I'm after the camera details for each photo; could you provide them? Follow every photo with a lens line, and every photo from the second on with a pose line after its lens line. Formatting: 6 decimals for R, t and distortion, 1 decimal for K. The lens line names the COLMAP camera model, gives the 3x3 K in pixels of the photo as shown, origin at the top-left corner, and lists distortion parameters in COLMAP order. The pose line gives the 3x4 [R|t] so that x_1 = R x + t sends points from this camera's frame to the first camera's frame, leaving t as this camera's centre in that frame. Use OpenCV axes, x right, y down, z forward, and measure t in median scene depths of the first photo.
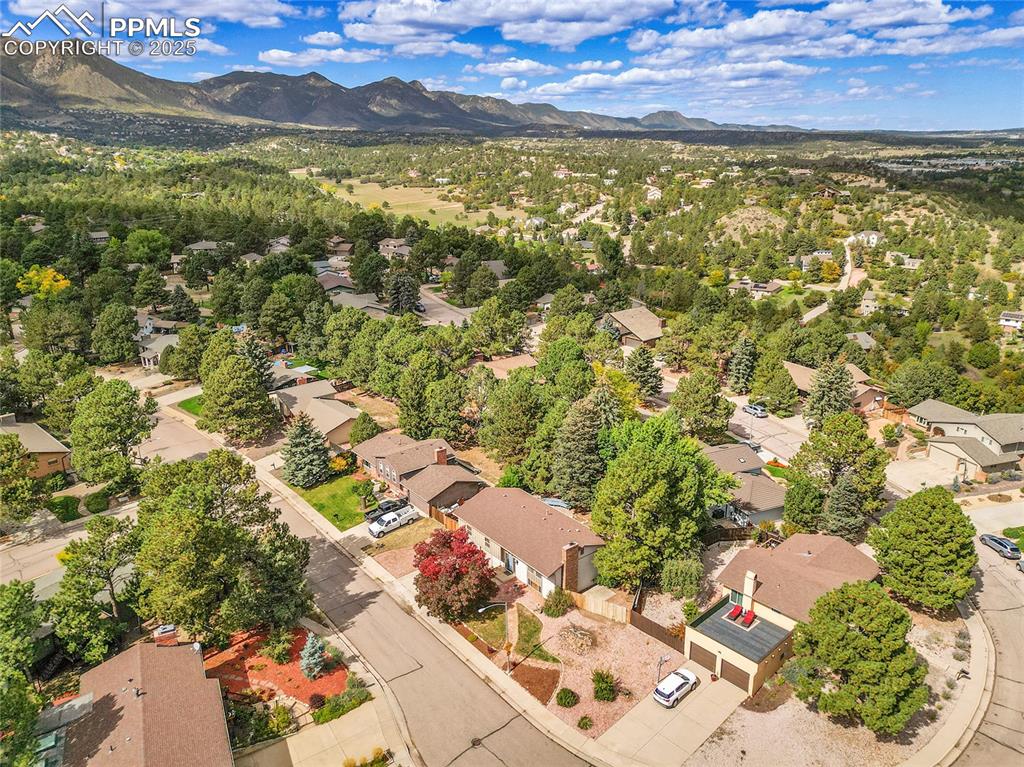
lens RADIAL K [[712.9, 0, 512.2], [0, 712.9, 377.6], [0, 0, 1]] dist [0.044397, -0.036519]
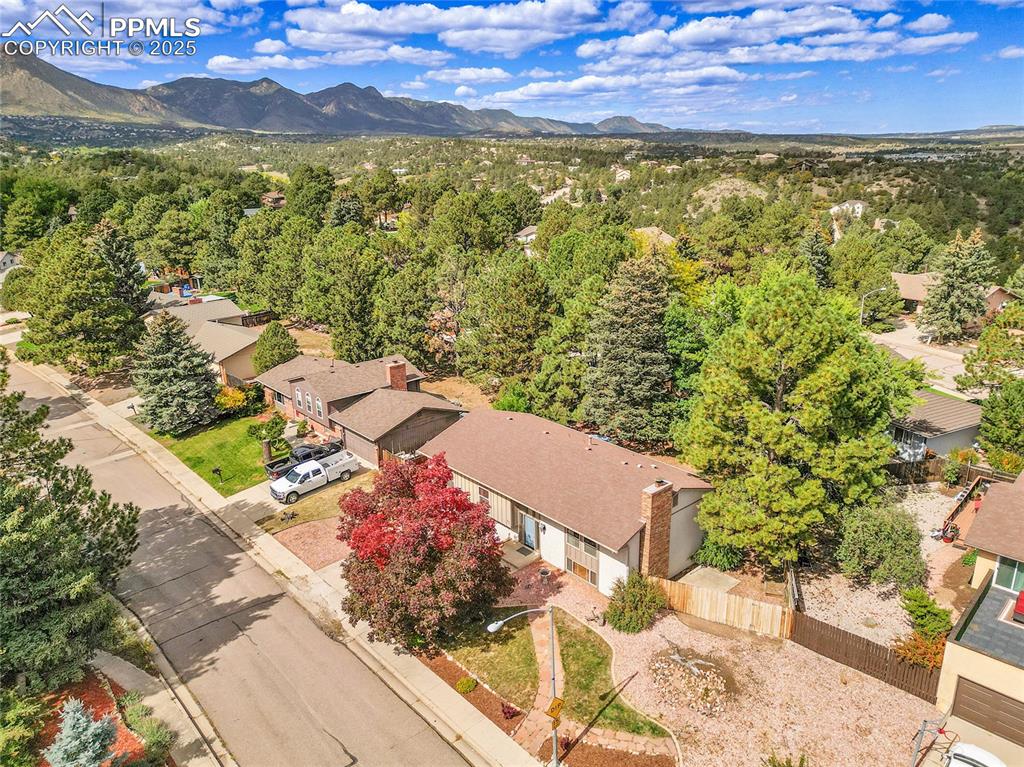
lens RADIAL K [[712.9, 0, 512.9], [0, 712.9, 385.2], [0, 0, 1]] dist [0.044397, -0.036519]
pose [[0.998357, -0.025841, 0.051150, -0.031934], [0.025656, 0.999662, 0.004265, 0.121326], [-0.051243, -0.002946, 0.998682, 0.387064]]
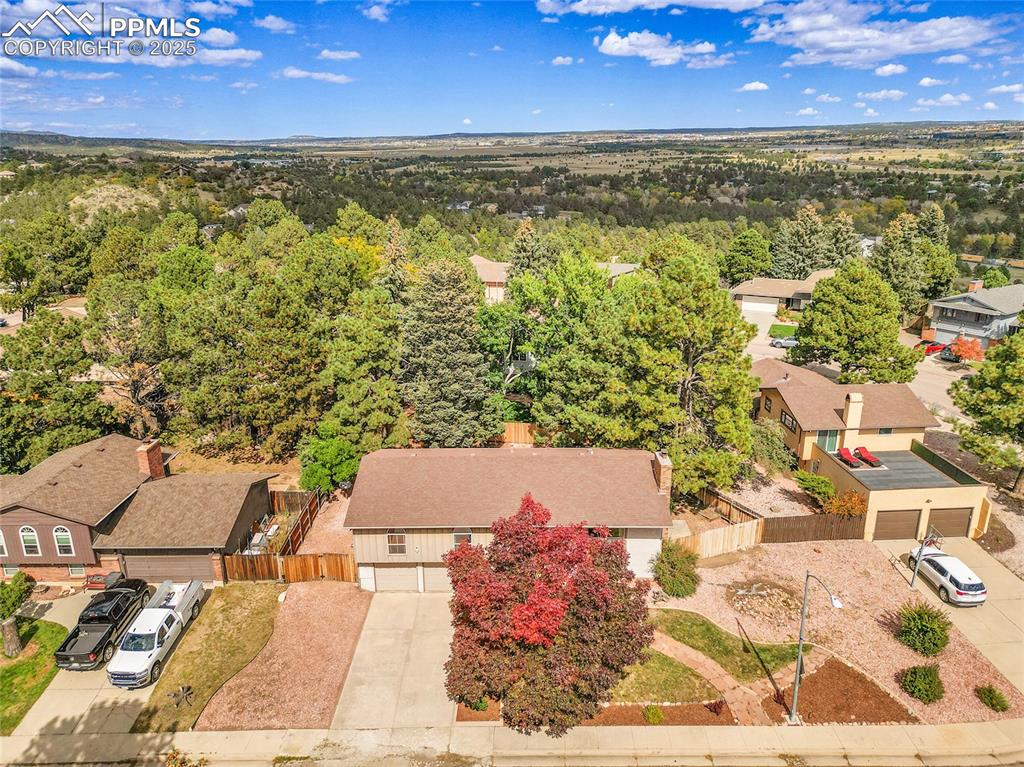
lens RADIAL K [[712.9, 0, 510.2], [0, 712.9, 380.8], [0, 0, 1]] dist [0.044397, -0.036519]
pose [[0.632611, -0.238163, 0.736941, -0.283518], [0.241642, 0.964738, 0.104350, 0.071318], [-0.735807, 0.112063, 0.667855, 0.544616]]
